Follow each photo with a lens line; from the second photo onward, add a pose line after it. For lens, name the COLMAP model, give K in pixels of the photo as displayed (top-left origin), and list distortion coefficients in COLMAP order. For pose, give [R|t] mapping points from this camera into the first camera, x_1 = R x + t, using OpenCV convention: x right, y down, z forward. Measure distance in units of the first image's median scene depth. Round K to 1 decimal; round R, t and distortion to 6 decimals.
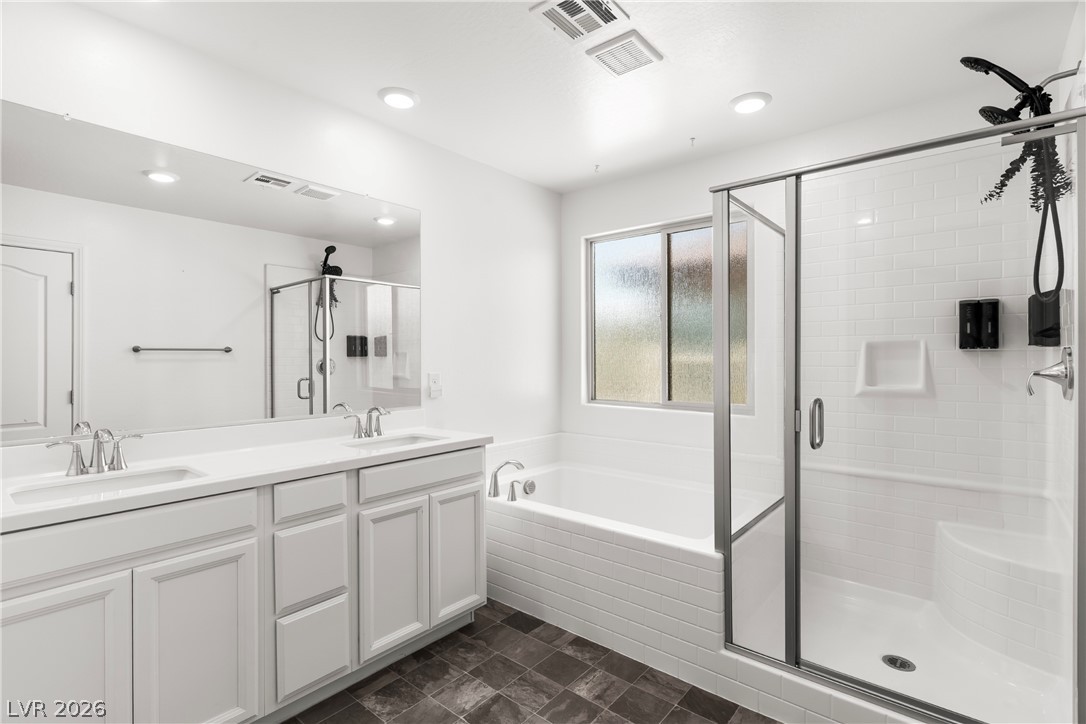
lens RADIAL K [[512.7, 0, 543.0], [0, 512.7, 362.0], [0, 0, 1]] dist [-0.001329, 0.000577]
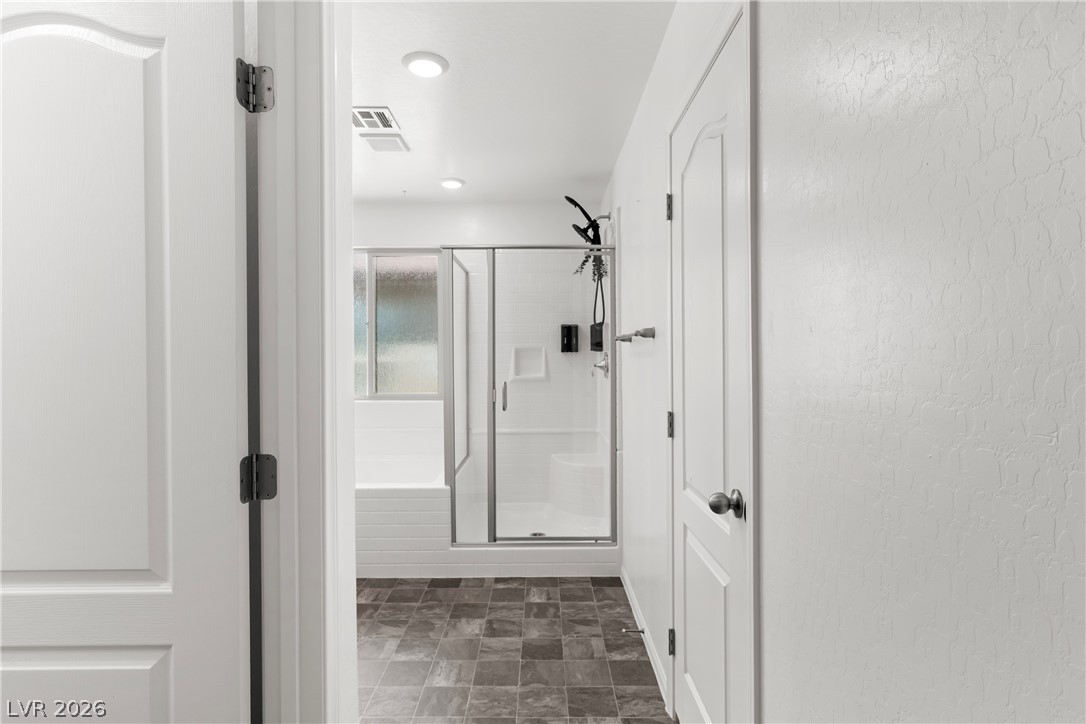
lens RADIAL K [[575.3, 0, 543.0], [0, 575.3, 362.0], [0, 0, 1]] dist [-0.001257, -0.000110]
pose [[0.763802, -0.005312, 0.645429, -0.570058], [0.006528, 0.999979, 0.000504, 0.006142], [-0.645418, 0.003829, 0.763820, -0.516583]]
